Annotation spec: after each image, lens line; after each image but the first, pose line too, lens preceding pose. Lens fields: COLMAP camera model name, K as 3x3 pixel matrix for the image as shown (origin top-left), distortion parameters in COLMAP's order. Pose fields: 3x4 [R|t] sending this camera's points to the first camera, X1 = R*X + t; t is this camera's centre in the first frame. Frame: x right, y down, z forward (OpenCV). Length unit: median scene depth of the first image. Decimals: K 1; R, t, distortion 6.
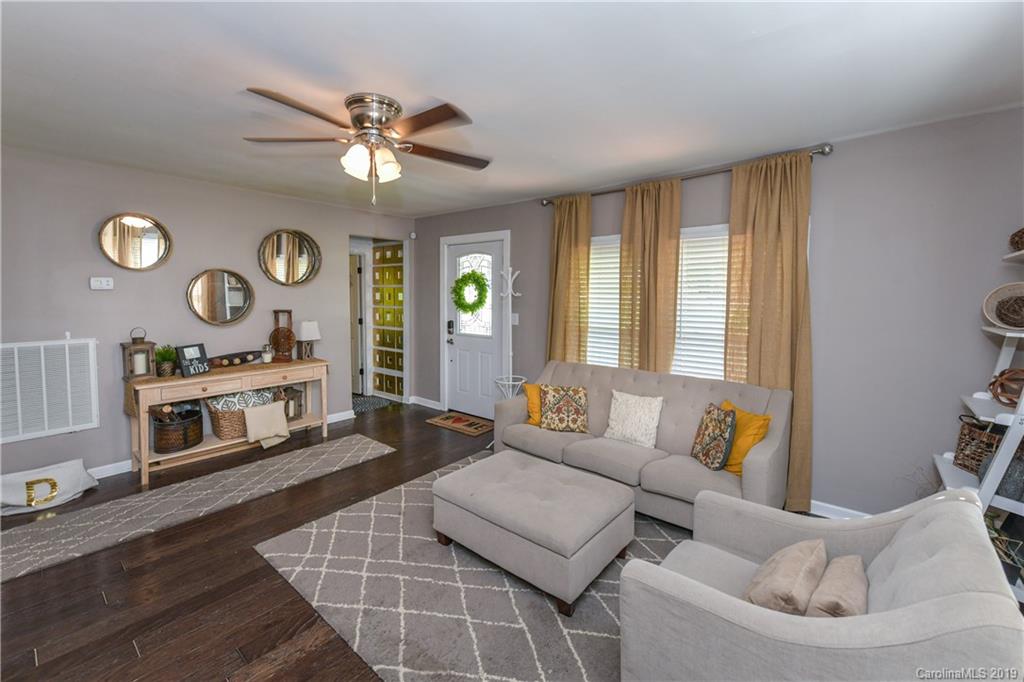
lens RADIAL K [[429.0, 0, 508.5], [0, 429.0, 307.8], [0, 0, 1]] dist [0.000016, 0.000034]
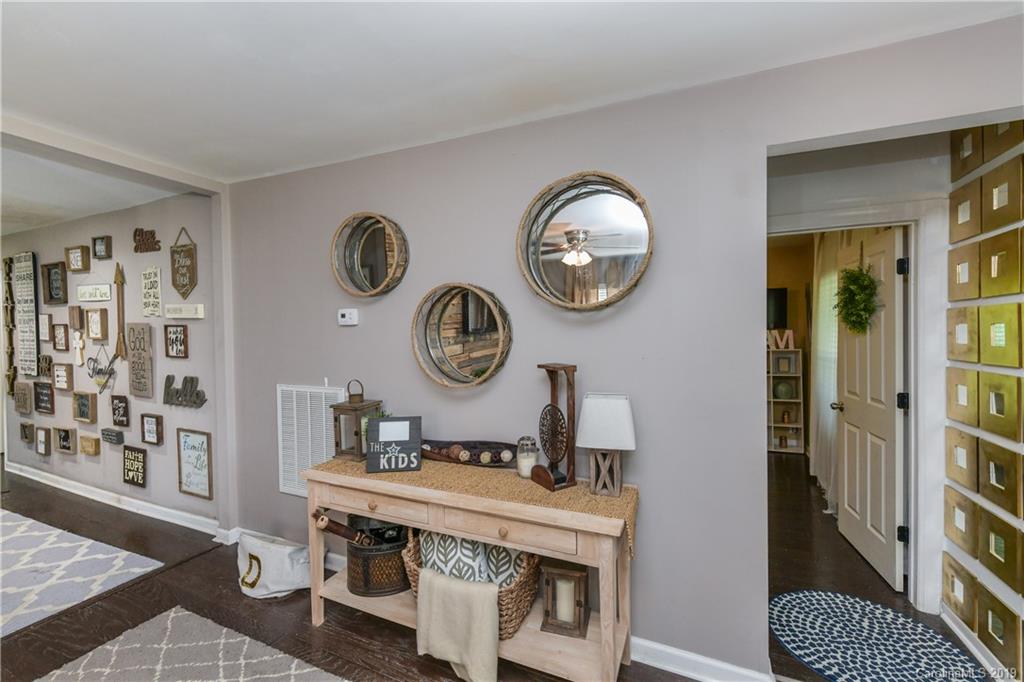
lens RADIAL K [[416.6, 0, 512.0], [0, 416.6, 341.0], [0, 0, 1]] dist [0.000467, -0.000033]
pose [[0.276634, 0.015601, -0.960849, -0.138387], [-0.028296, 0.999567, 0.008083, -0.023484], [0.960559, 0.024952, 0.276956, 0.894066]]
